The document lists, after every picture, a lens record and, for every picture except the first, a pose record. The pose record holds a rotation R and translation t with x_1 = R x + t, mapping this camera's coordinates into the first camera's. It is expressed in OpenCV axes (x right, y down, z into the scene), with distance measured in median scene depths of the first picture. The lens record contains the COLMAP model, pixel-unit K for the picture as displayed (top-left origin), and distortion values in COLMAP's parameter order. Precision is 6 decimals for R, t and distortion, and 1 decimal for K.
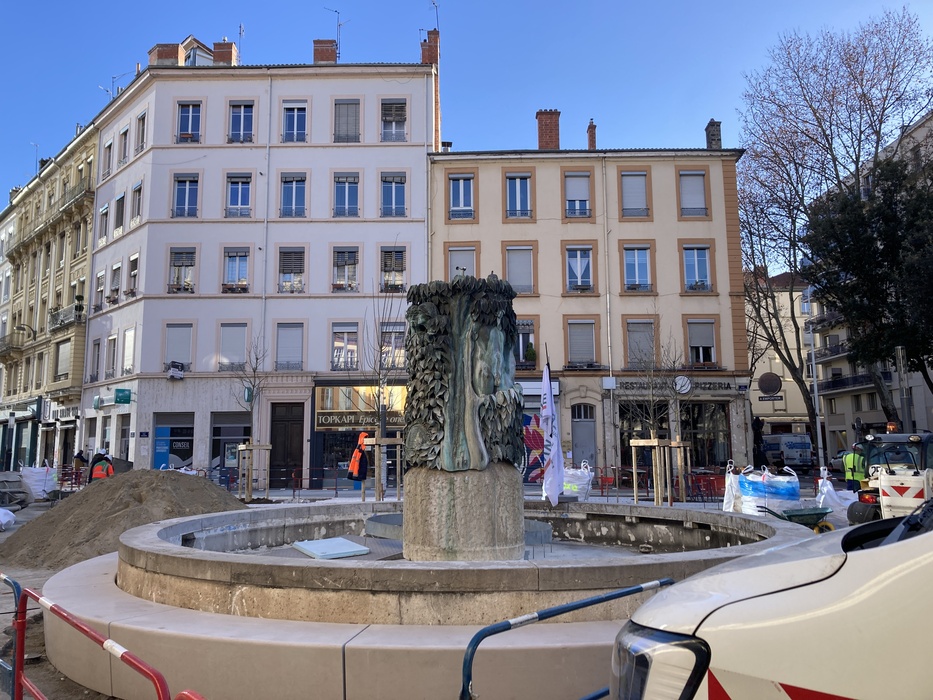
lens RADIAL K [[756.3, 0, 465.9], [0, 756.3, 333.0], [0, 0, 1]] dist [0.027876, -0.005898]
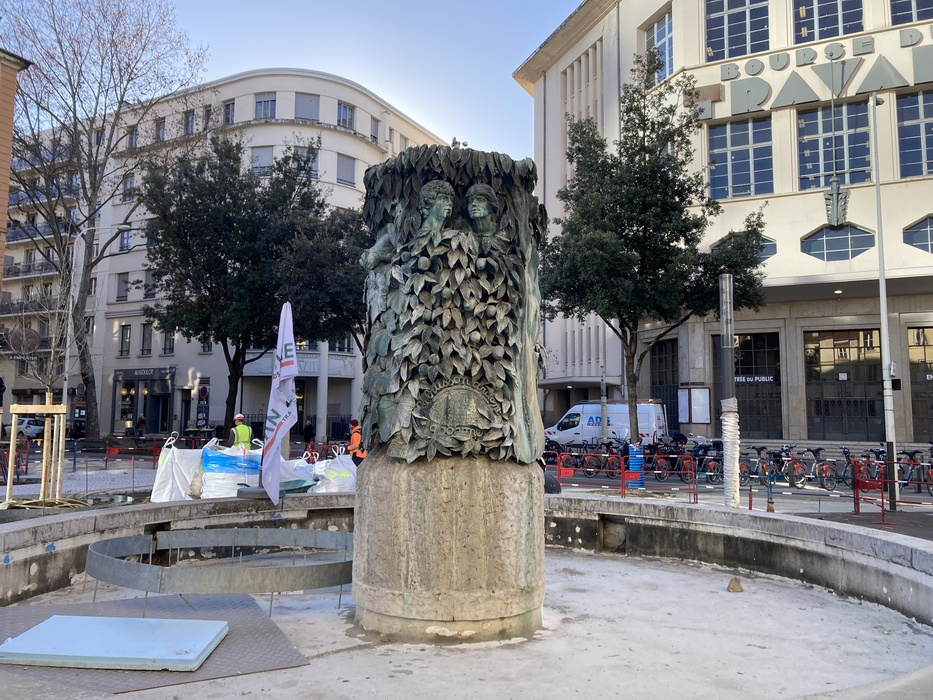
lens RADIAL K [[756.3, 0, 465.9], [0, 756.3, 333.0], [0, 0, 1]] dist [0.027876, -0.005898]
pose [[0.474530, 0.107264, 0.873679, -0.425391], [-0.145778, 0.988418, -0.042172, 0.076480], [-0.868084, -0.107351, 0.484671, 0.525646]]
